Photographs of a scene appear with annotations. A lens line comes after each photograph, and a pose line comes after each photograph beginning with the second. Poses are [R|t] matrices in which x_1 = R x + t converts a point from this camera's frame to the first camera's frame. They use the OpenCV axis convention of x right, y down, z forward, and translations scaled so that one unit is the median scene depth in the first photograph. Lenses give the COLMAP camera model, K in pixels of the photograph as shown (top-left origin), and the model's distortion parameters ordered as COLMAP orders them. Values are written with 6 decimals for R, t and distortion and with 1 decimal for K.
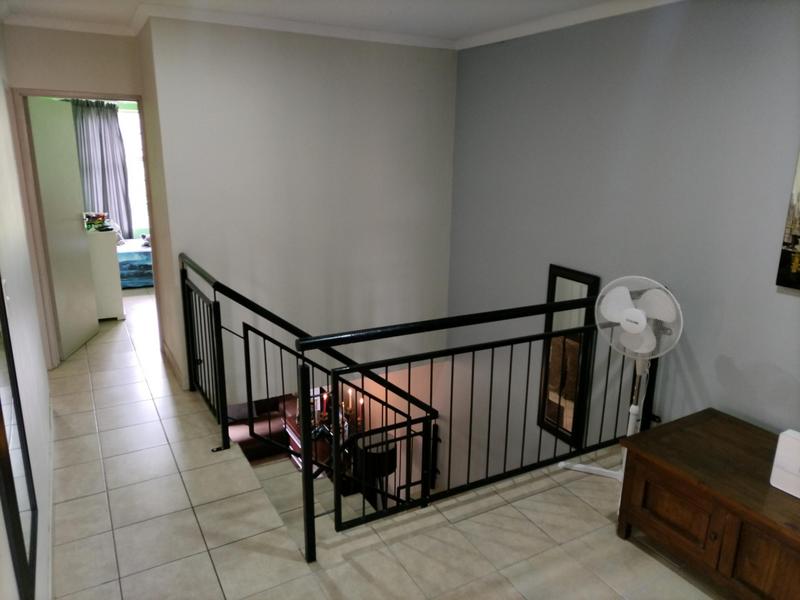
lens RADIAL K [[591.5, 0, 402.2], [0, 591.5, 298.8], [0, 0, 1]] dist [0.031425, -0.036418]
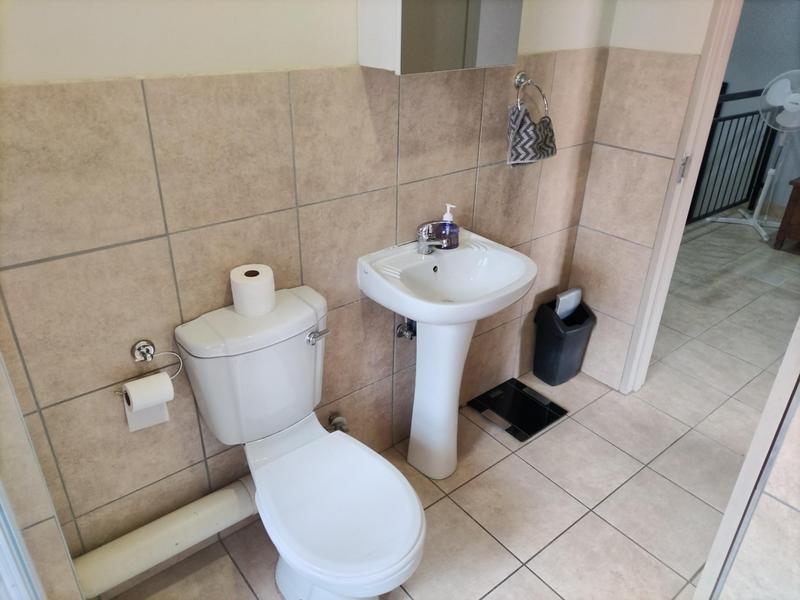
lens RADIAL K [[591.5, 0, 398.5], [0, 591.5, 301.4], [0, 0, 1]] dist [0.031425, -0.036418]
pose [[0.987365, -0.076052, 0.139021, -0.770871], [0.042957, 0.972913, 0.227144, 0.128518], [-0.152531, -0.218302, 0.963887, -0.350295]]
